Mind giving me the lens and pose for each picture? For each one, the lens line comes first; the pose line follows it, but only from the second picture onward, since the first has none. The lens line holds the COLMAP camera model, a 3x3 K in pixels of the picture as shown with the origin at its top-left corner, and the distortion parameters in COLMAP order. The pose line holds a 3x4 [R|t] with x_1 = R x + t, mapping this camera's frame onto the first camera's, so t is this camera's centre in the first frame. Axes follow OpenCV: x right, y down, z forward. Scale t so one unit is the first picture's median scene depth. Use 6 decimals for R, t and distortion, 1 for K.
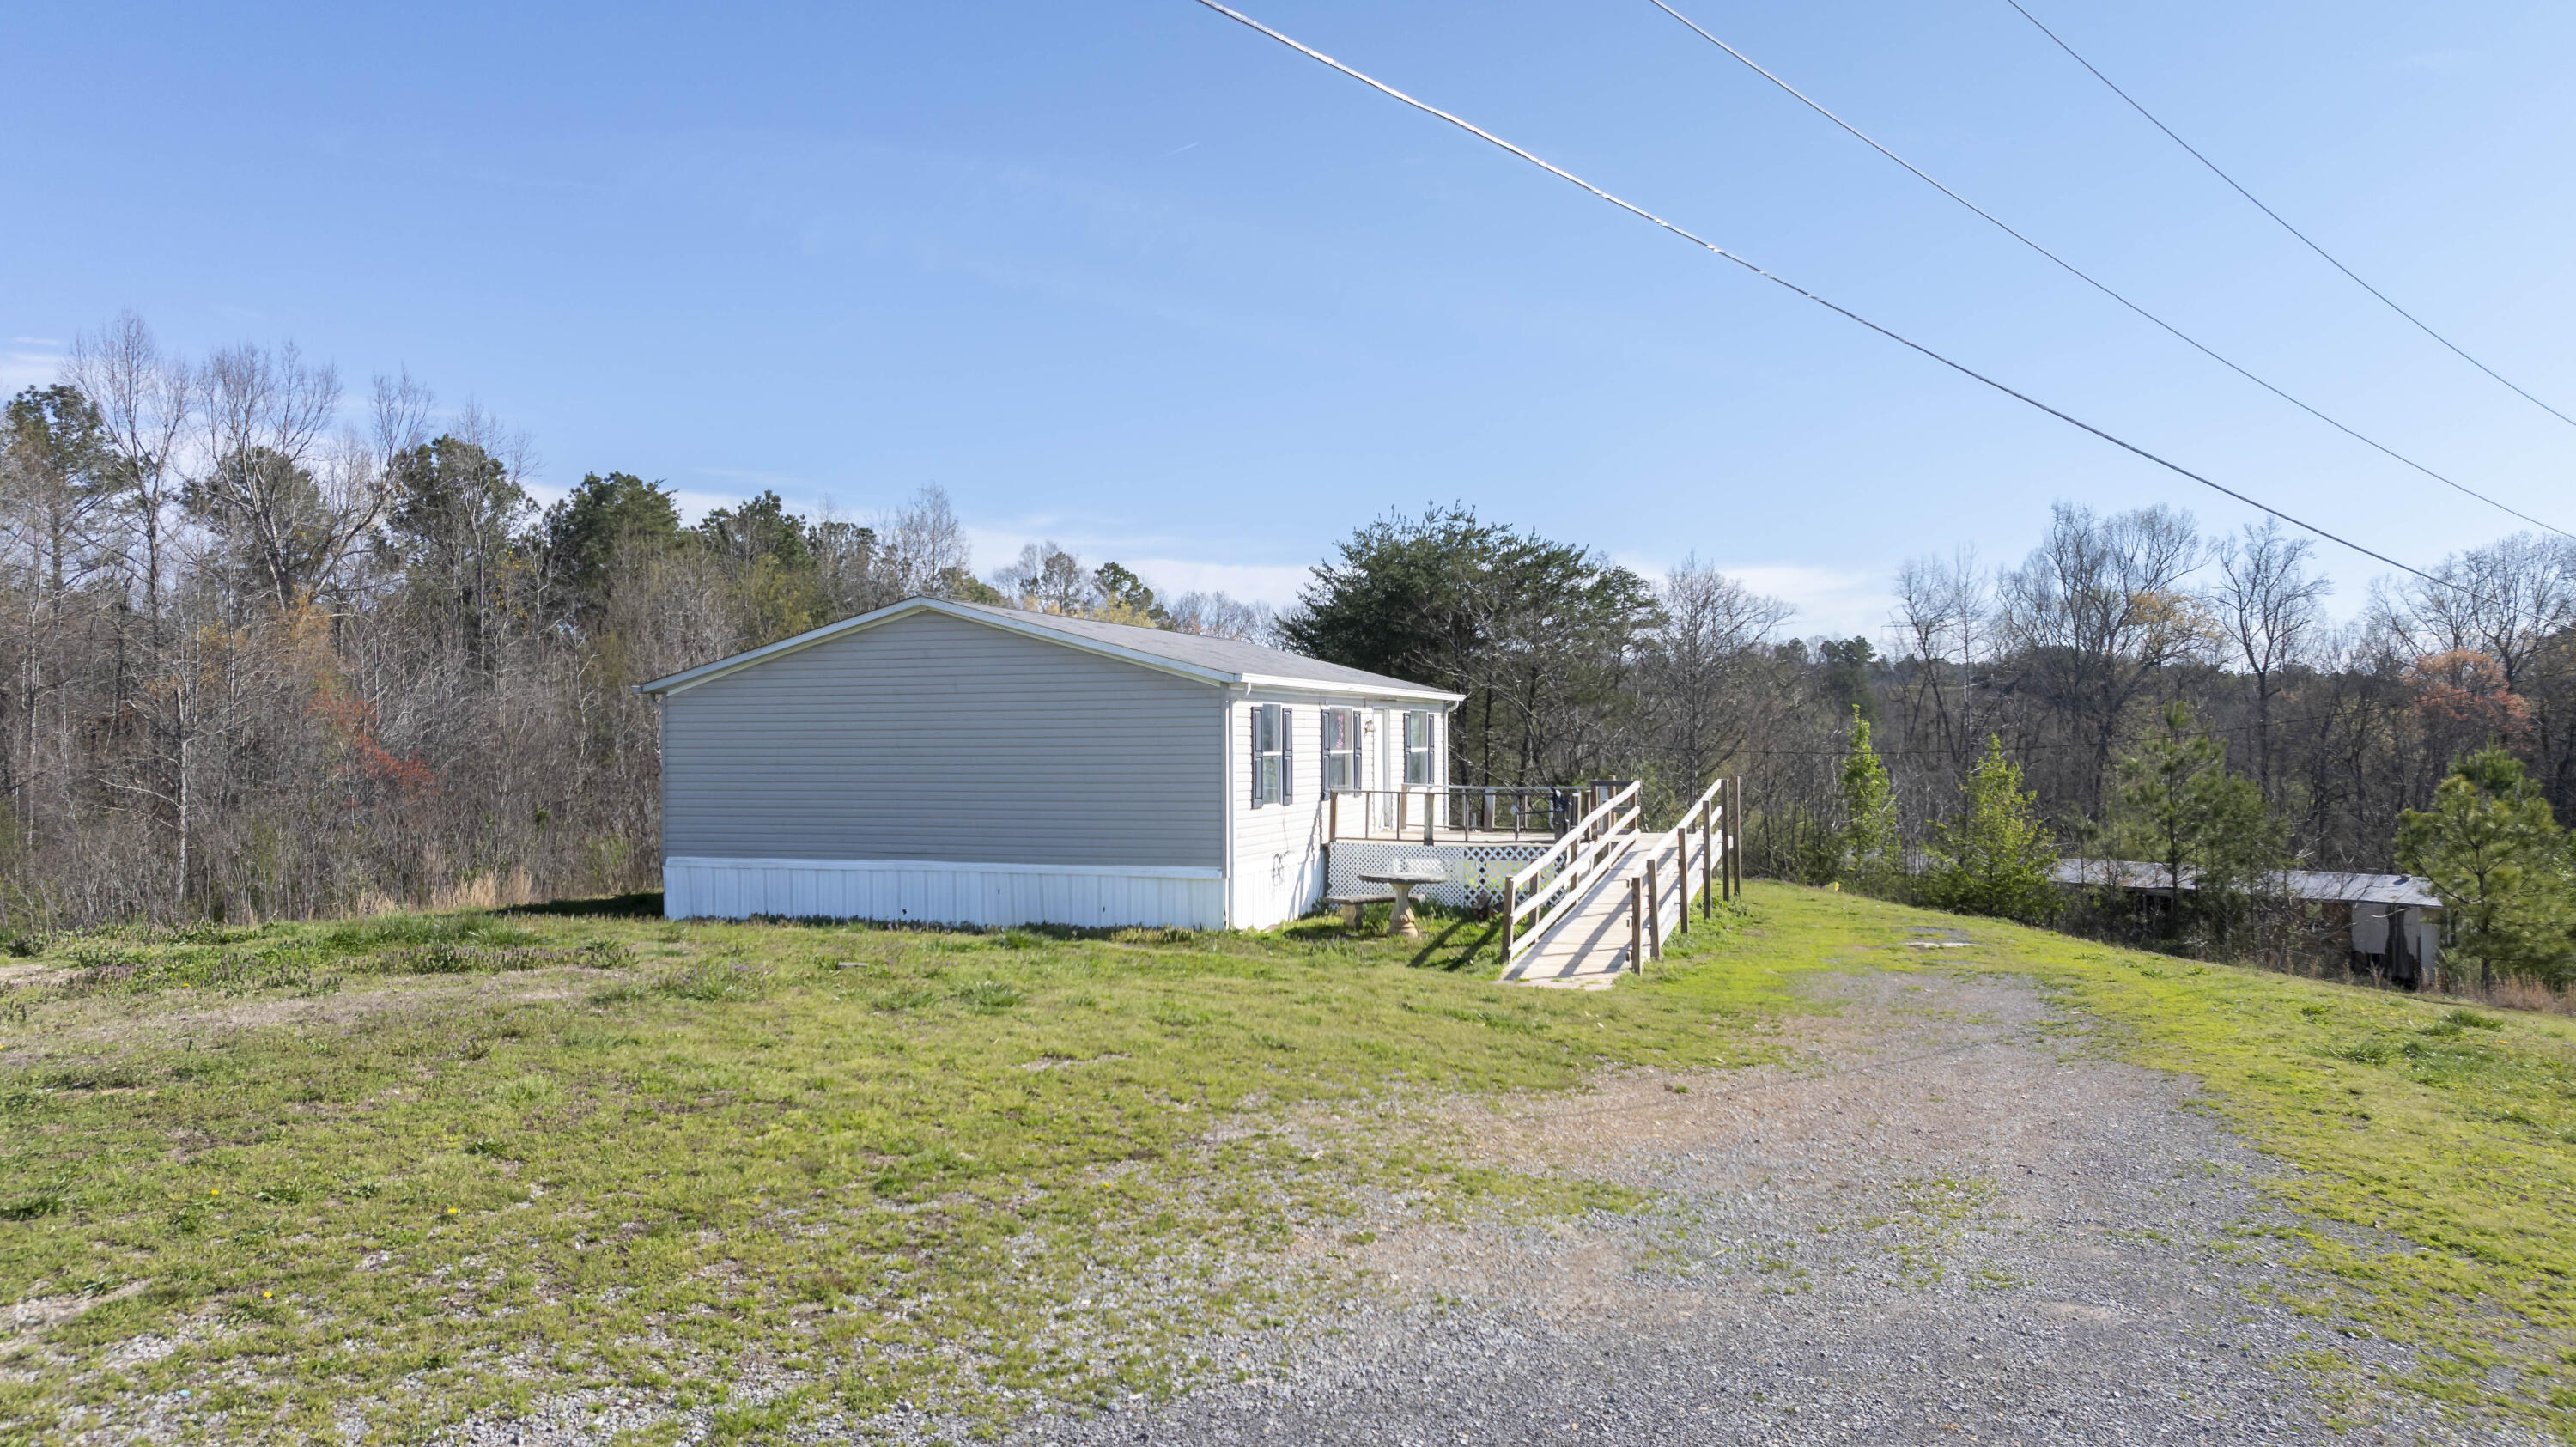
lens RADIAL K [[1839.8, 0, 1237.0], [0, 1839.8, 726.3], [0, 0, 1]] dist [-0.001169, 0.065336]
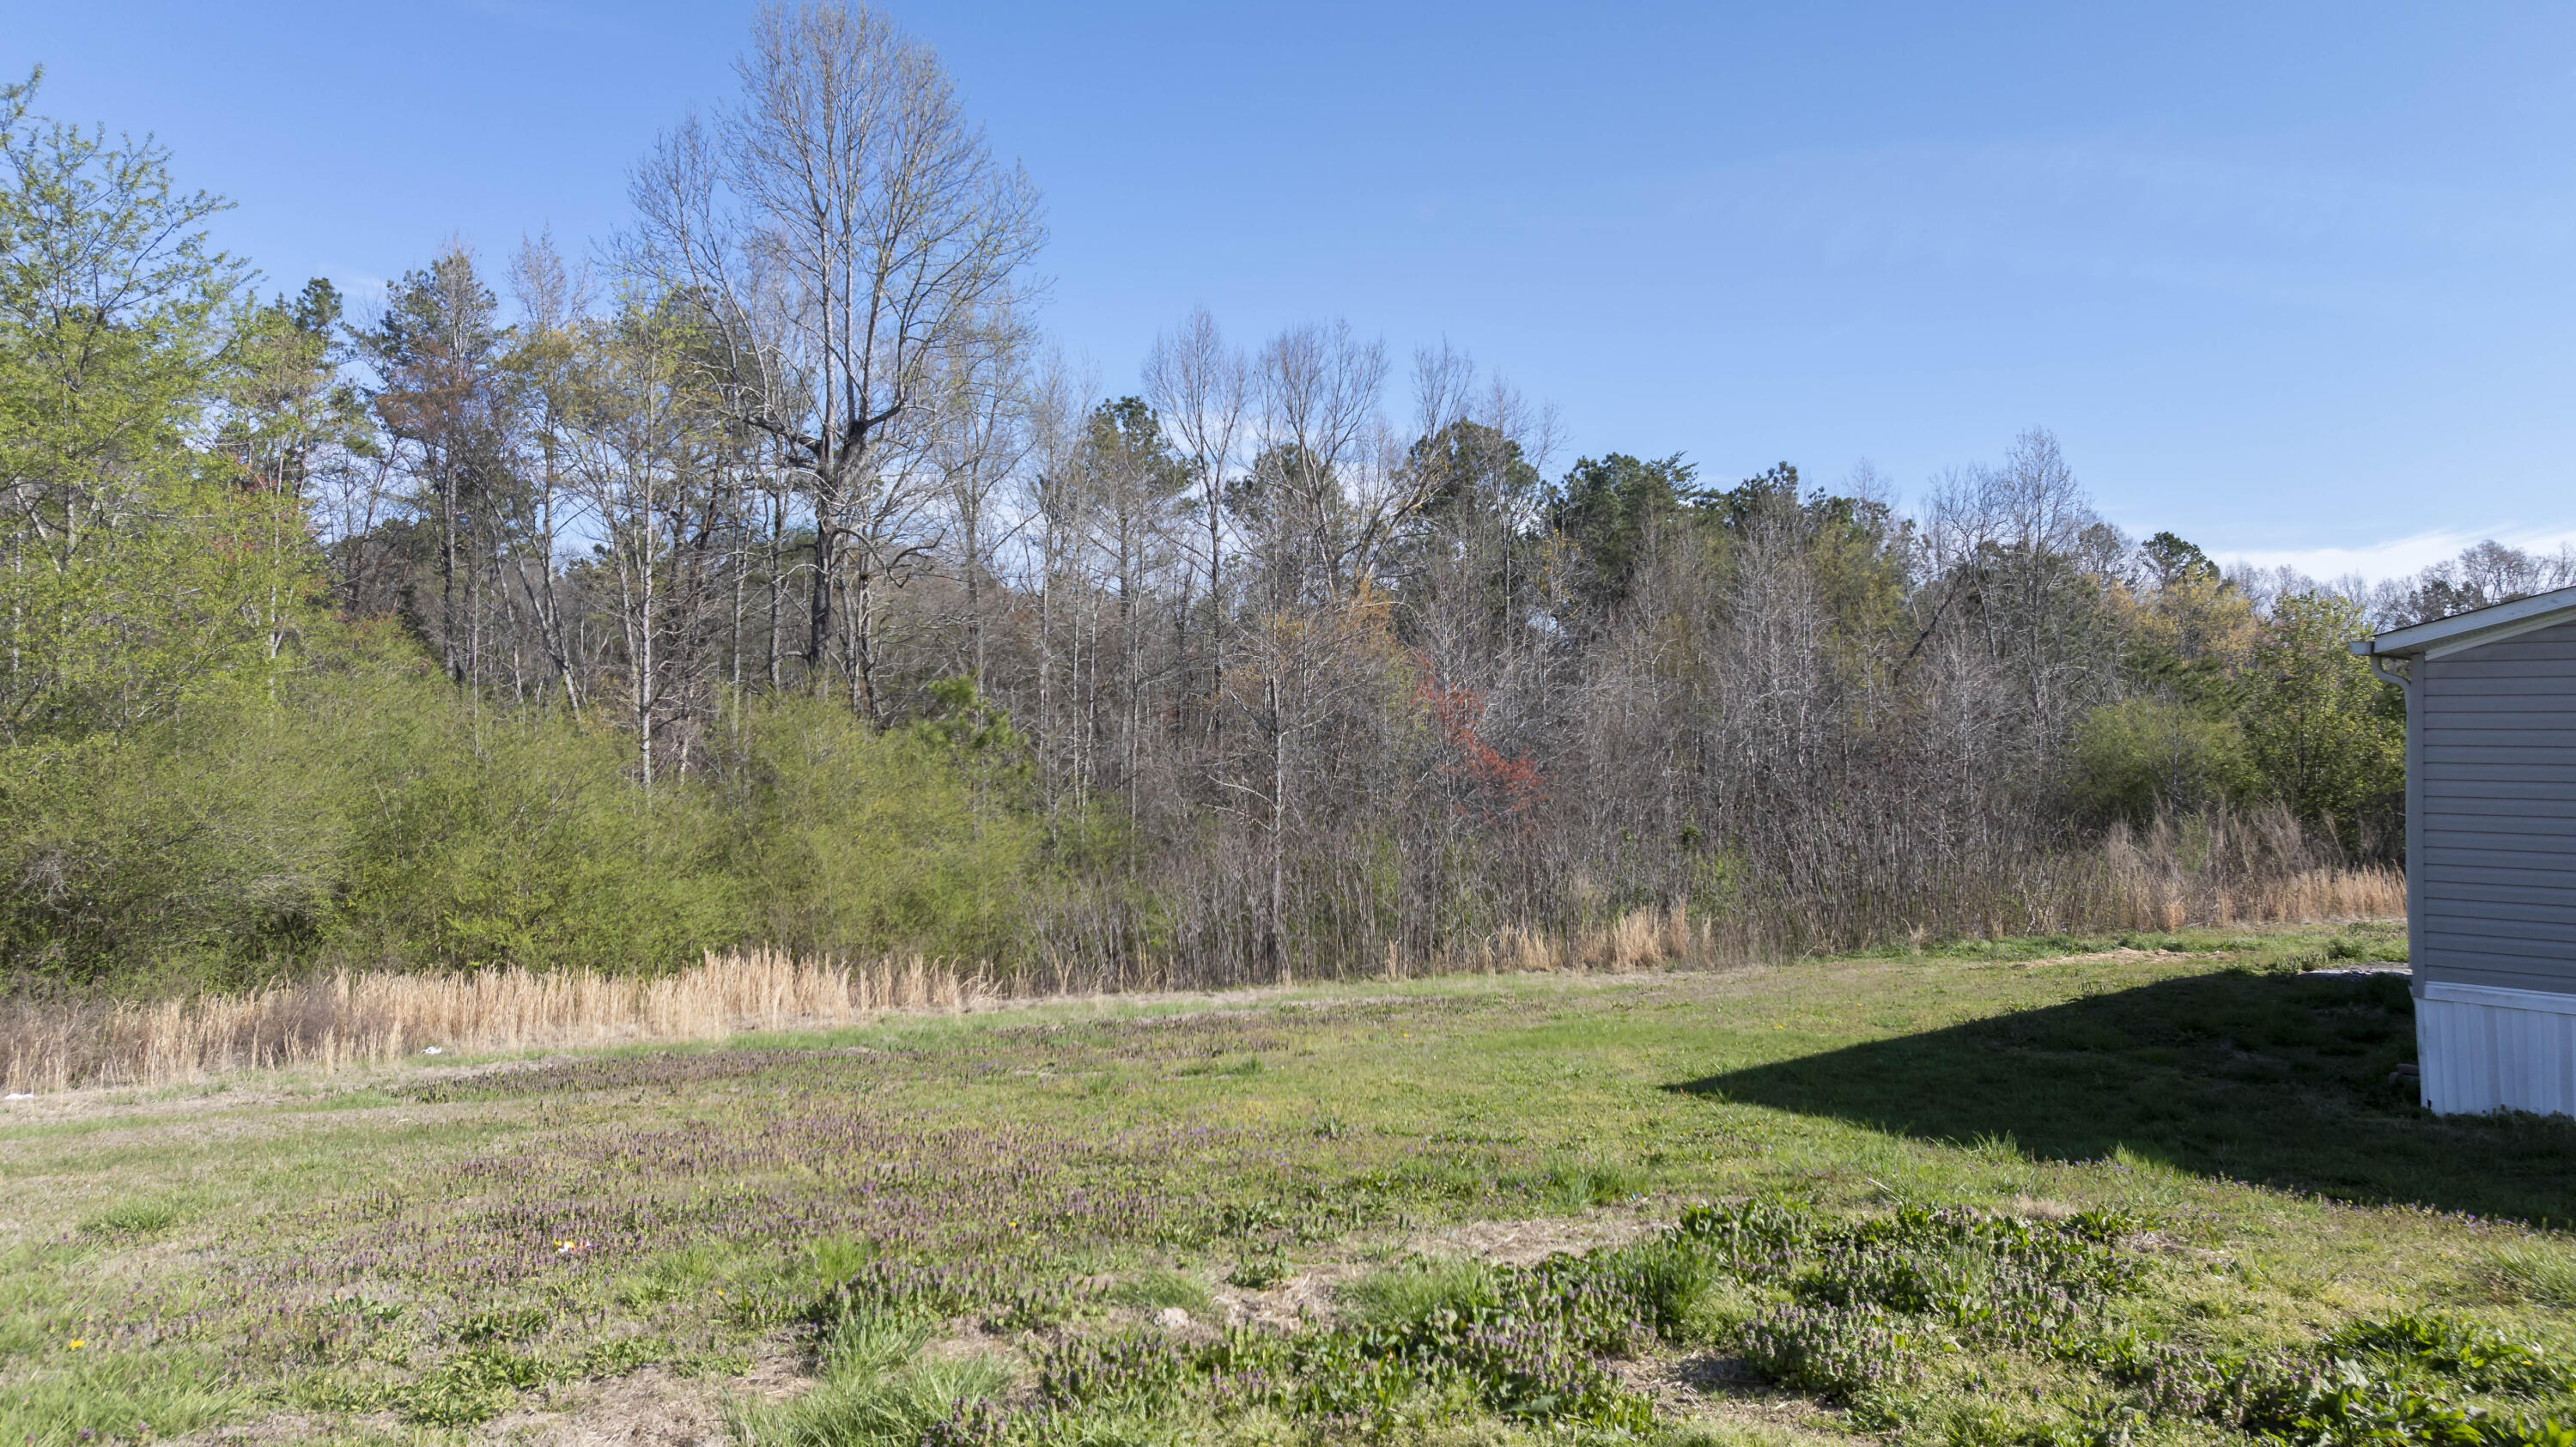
lens RADIAL K [[1839.8, 0, 1237.0], [0, 1839.8, 726.3], [0, 0, 1]] dist [-0.001169, 0.065336]
pose [[0.885777, 0.008144, -0.464041, -0.091706], [-0.007866, 0.999966, 0.002534, 0.000868], [0.464045, 0.001406, 0.885810, 0.103474]]
